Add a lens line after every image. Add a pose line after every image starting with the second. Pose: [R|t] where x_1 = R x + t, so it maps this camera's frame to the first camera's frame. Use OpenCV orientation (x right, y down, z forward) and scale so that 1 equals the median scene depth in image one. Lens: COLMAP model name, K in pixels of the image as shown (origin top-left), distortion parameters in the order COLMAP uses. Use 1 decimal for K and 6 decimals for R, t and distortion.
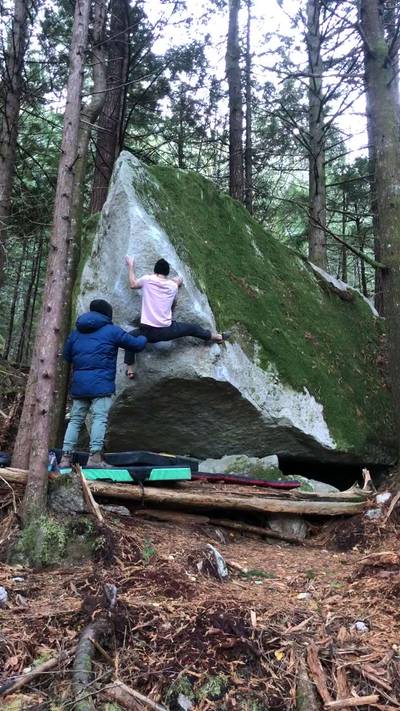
lens RADIAL K [[620.4, 0, 190.6], [0, 620.4, 367.4], [0, 0, 1]] dist [0.062895, -0.027335]
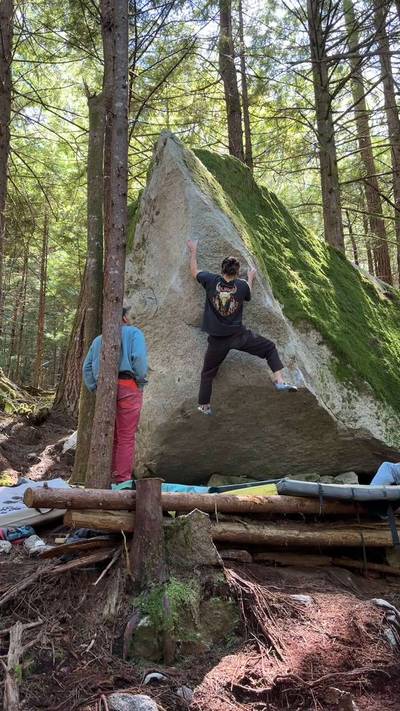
lens RADIAL K [[620.4, 0, 180.5], [0, 620.4, 363.3], [0, 0, 1]] dist [0.062895, -0.027335]
pose [[0.999018, -0.035707, 0.026228, -0.123132], [0.036639, 0.998682, -0.035956, 0.013043], [-0.024909, 0.036881, 0.999009, 0.142044]]
